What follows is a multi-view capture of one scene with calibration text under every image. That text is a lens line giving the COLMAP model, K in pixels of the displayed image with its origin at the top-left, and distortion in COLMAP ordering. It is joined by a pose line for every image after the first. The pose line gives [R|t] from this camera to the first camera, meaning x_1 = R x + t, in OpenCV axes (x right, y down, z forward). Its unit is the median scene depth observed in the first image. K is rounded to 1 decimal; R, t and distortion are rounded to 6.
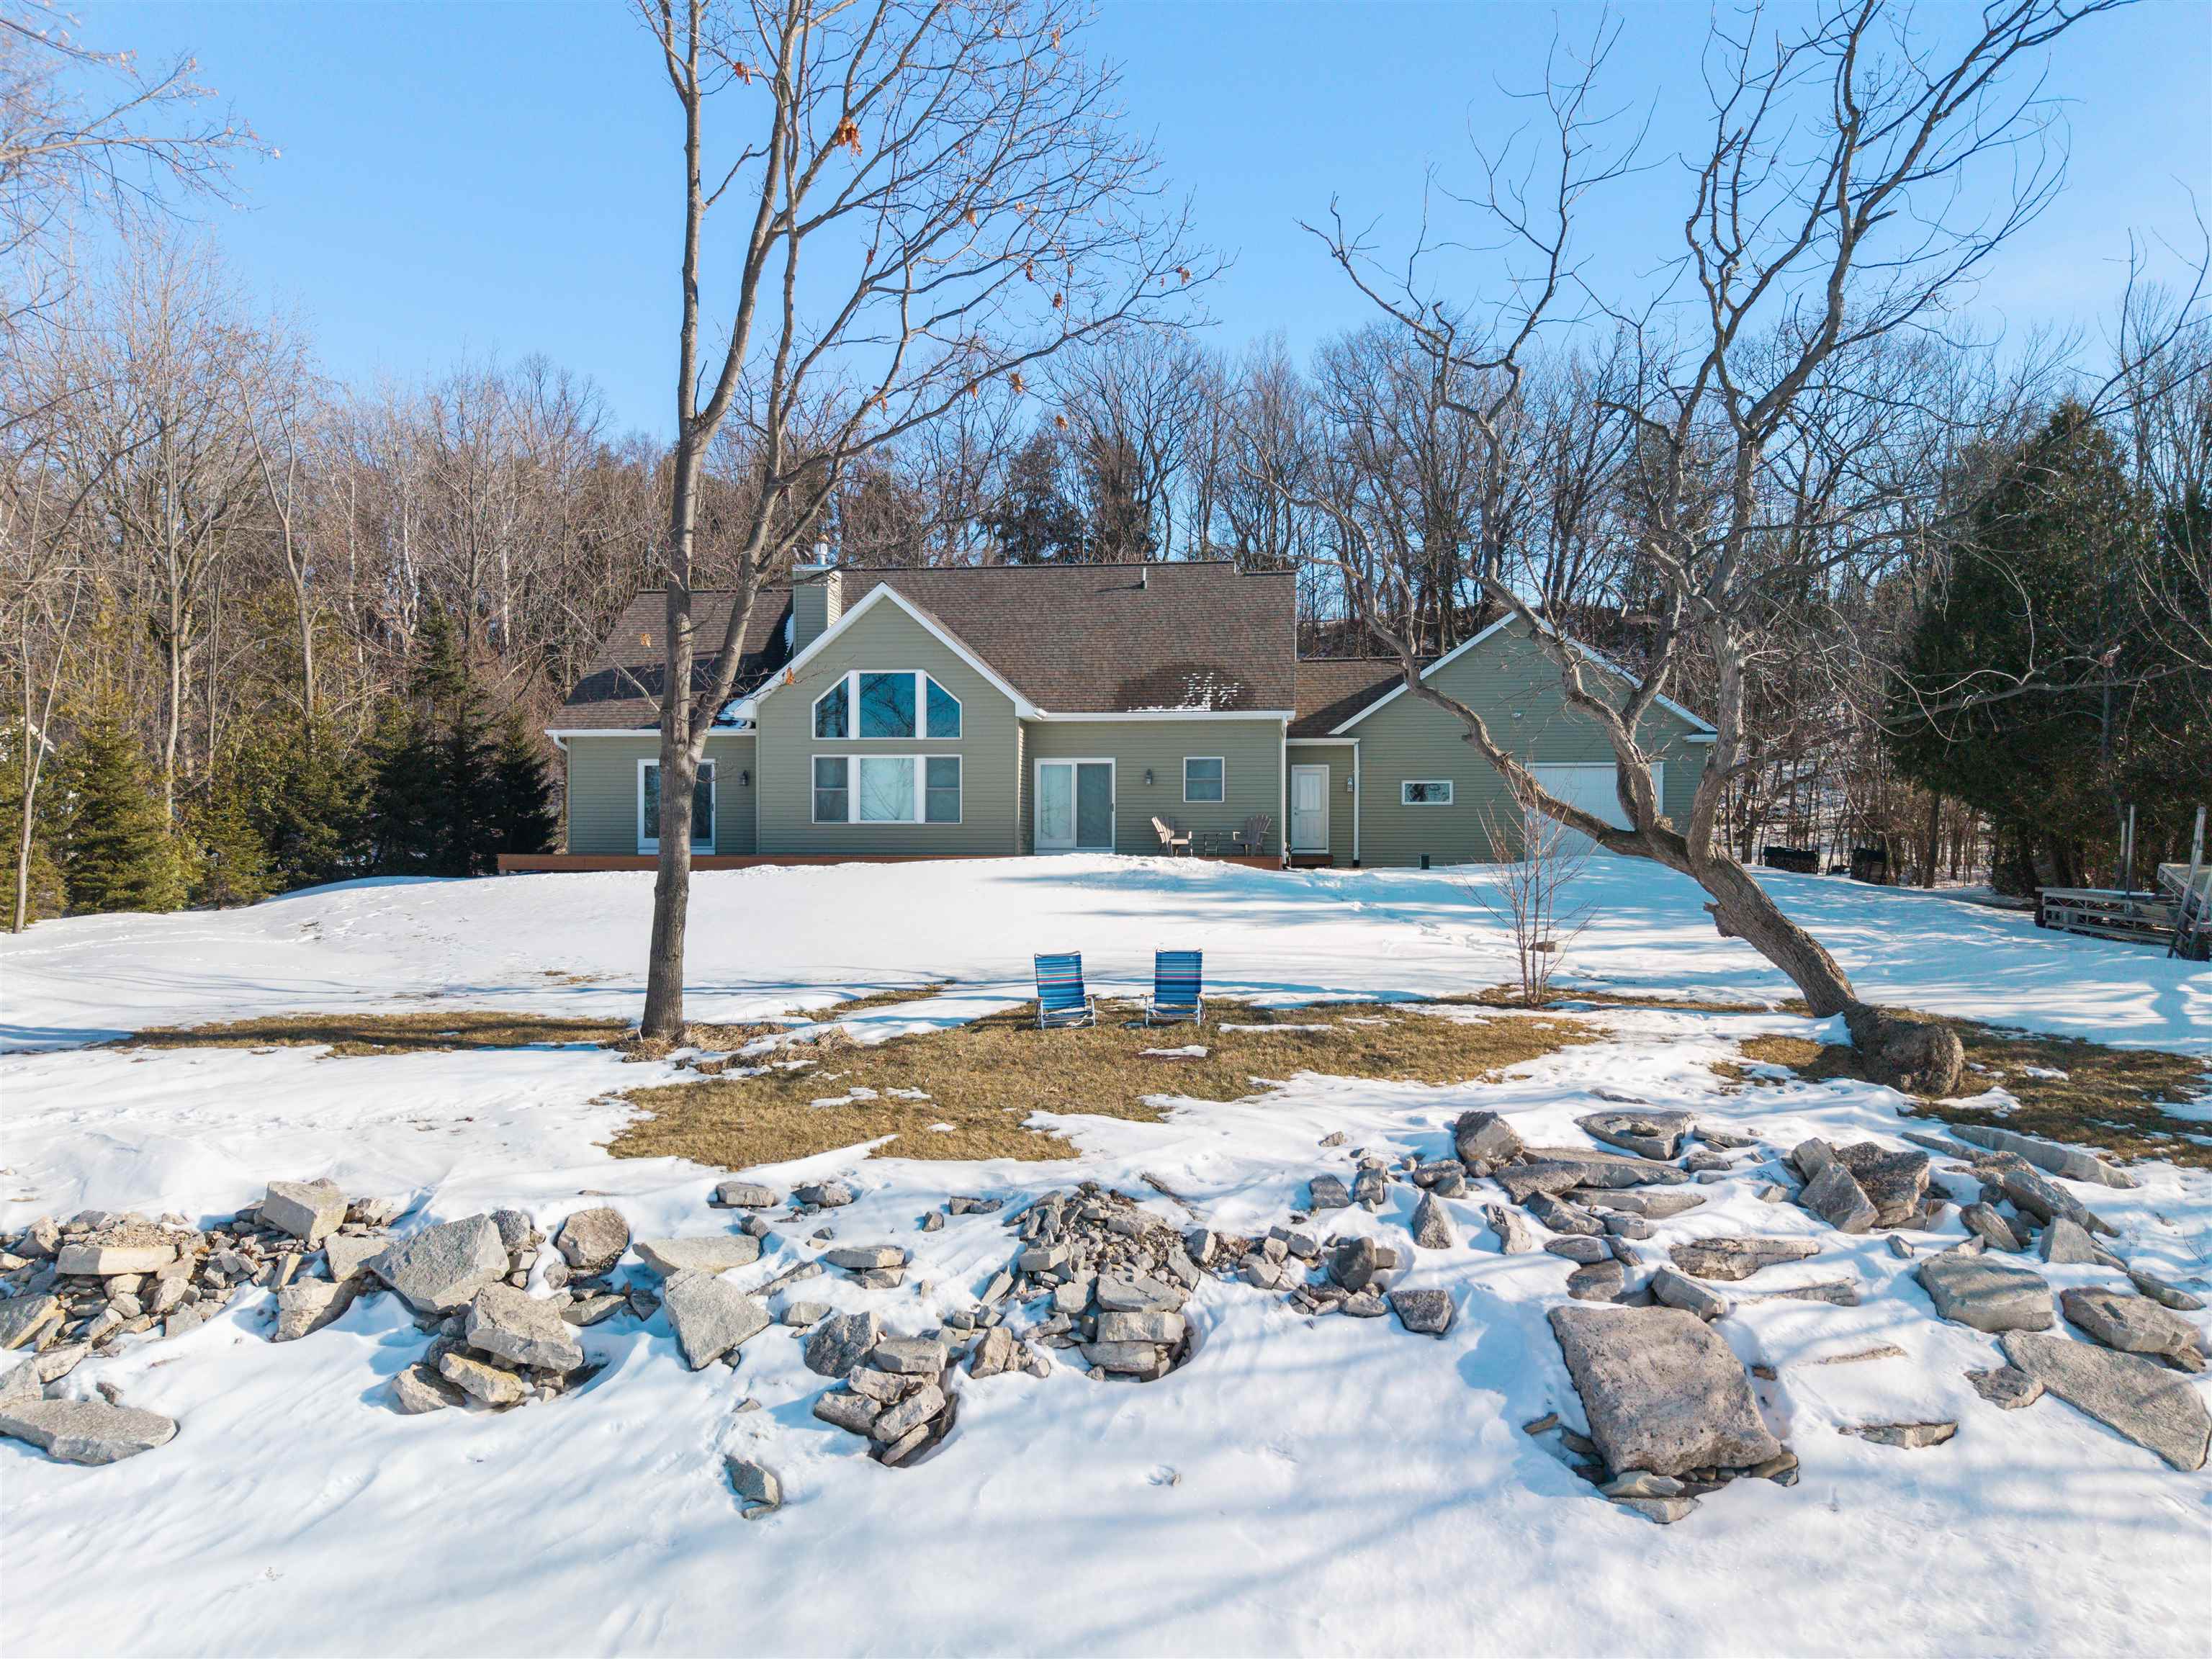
lens RADIAL K [[1542.4, 0, 1107.4], [0, 1542.4, 862.8], [0, 0, 1]] dist [0.004790, -0.001586]
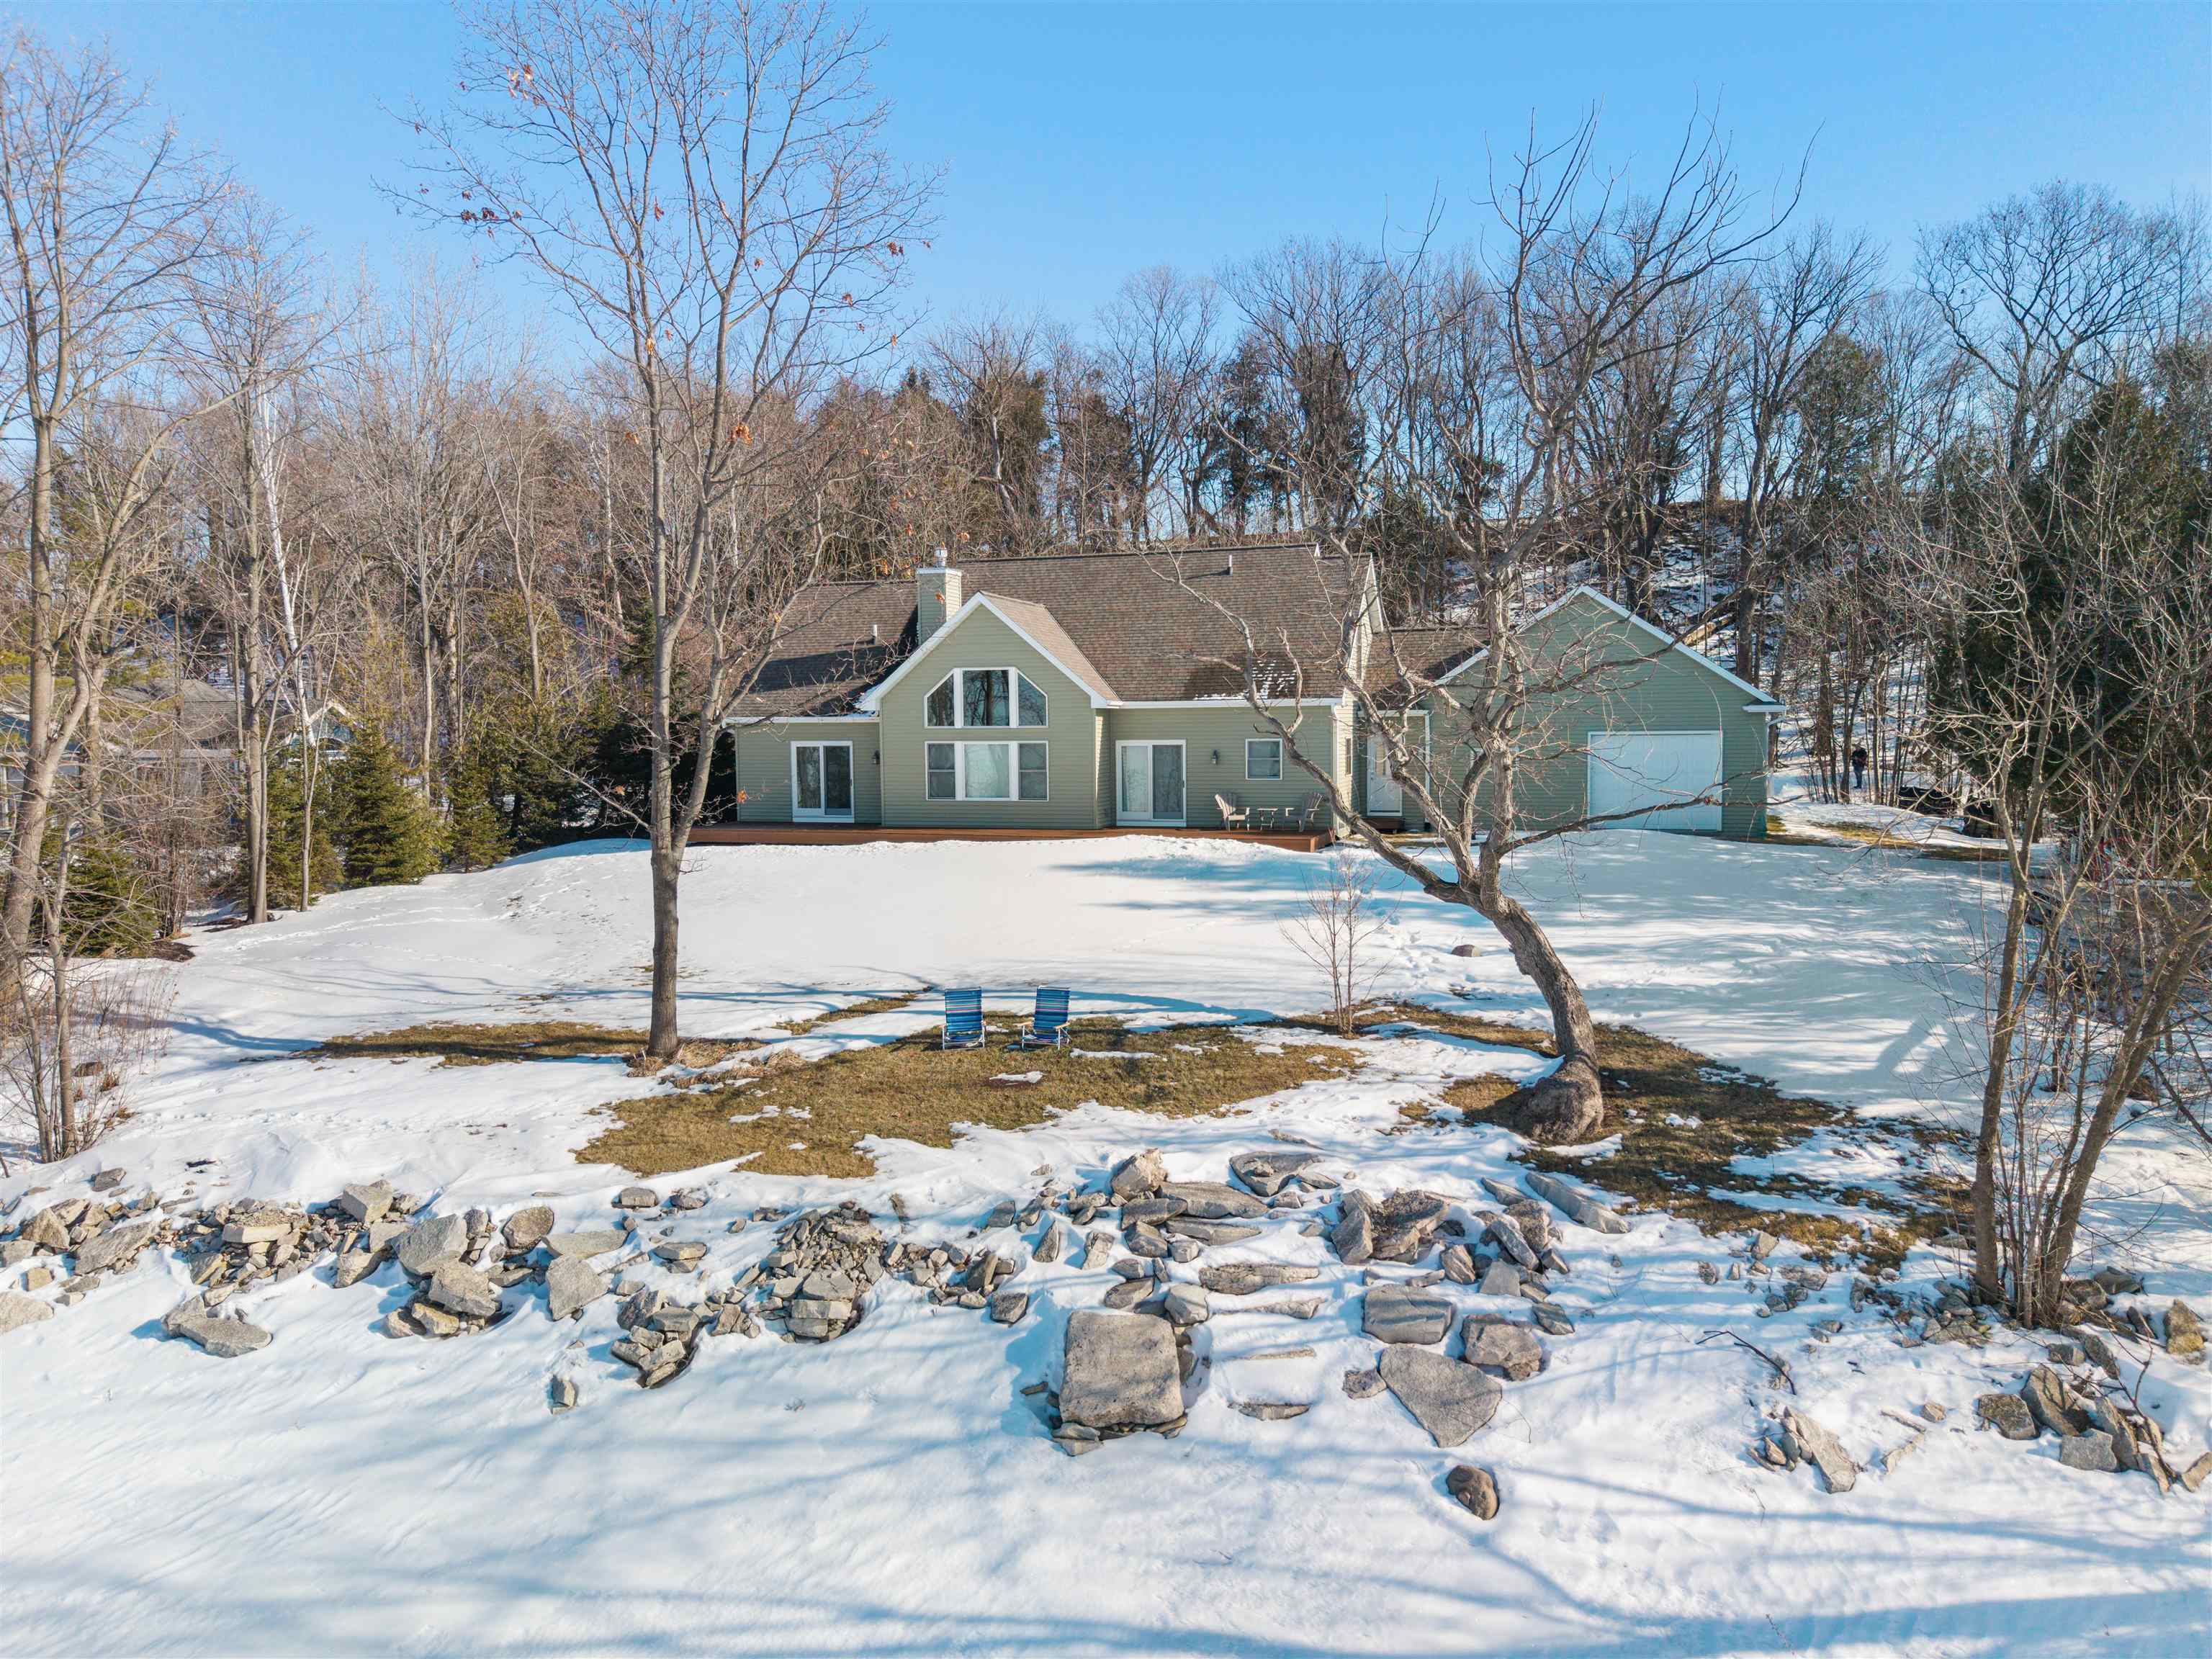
lens RADIAL K [[1578.9, 0, 1106.0], [0, 1578.9, 829.5], [0, 0, 1]] dist [0.000988, -0.000559]
pose [[0.981294, 0.000644, -0.192512, 0.580747], [0.012353, 0.997723, 0.066306, -0.275083], [0.192117, -0.067444, 0.979052, -0.464789]]
